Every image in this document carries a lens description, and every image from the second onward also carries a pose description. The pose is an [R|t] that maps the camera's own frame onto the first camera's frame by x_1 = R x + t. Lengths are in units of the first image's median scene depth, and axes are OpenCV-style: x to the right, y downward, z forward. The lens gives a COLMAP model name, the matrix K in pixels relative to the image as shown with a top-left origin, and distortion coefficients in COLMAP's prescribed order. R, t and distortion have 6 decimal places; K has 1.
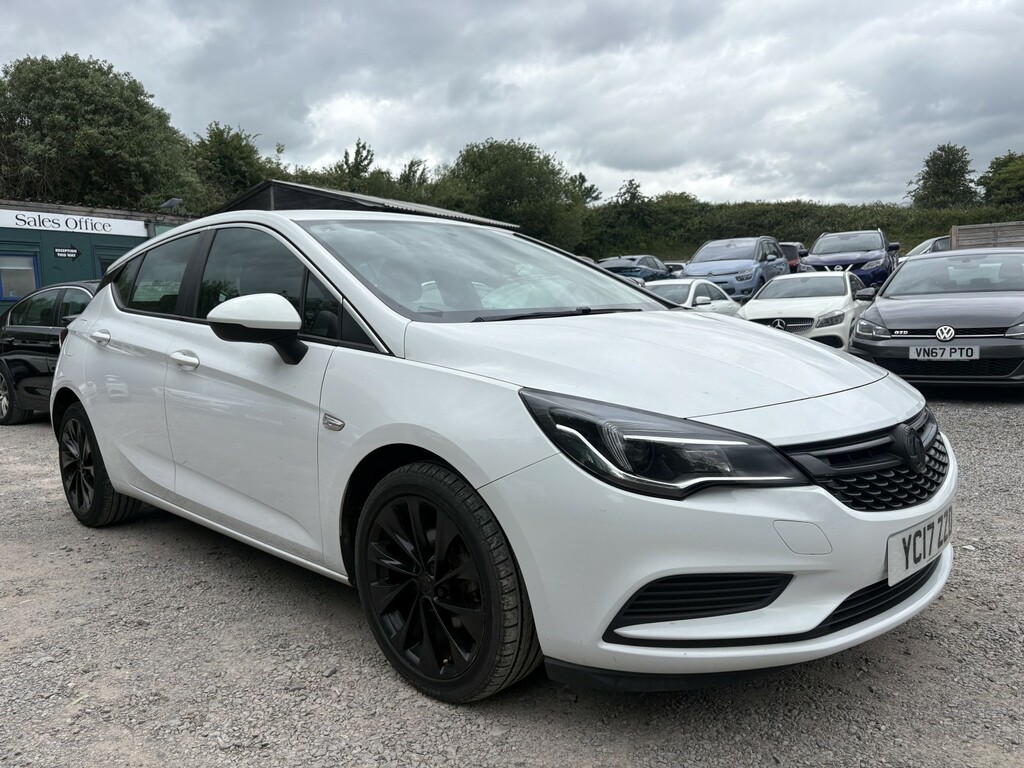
lens RADIAL K [[758.6, 0, 486.4], [0, 758.6, 352.8], [0, 0, 1]] dist [0.001615, 0.003178]
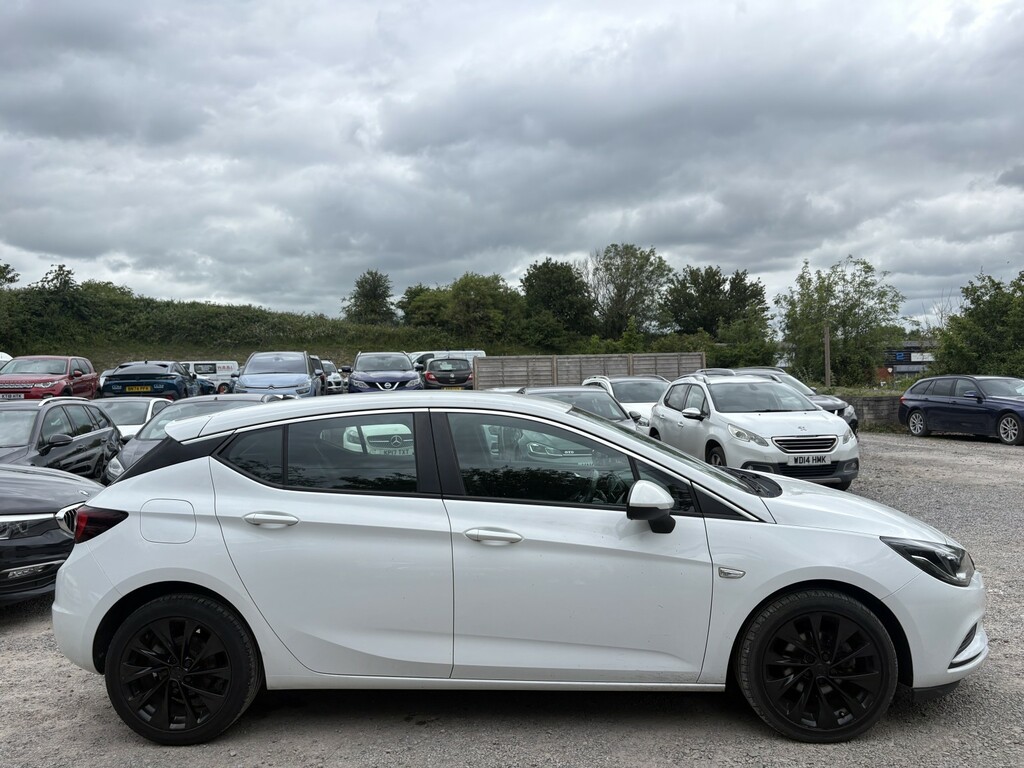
lens RADIAL K [[758.6, 0, 486.4], [0, 758.6, 352.8], [0, 0, 1]] dist [0.001615, 0.003178]
pose [[0.756716, 0.048610, 0.651934, -1.108665], [0.035786, 0.992656, -0.115553, -0.126631], [-0.652763, 0.110771, 0.749420, 0.131031]]
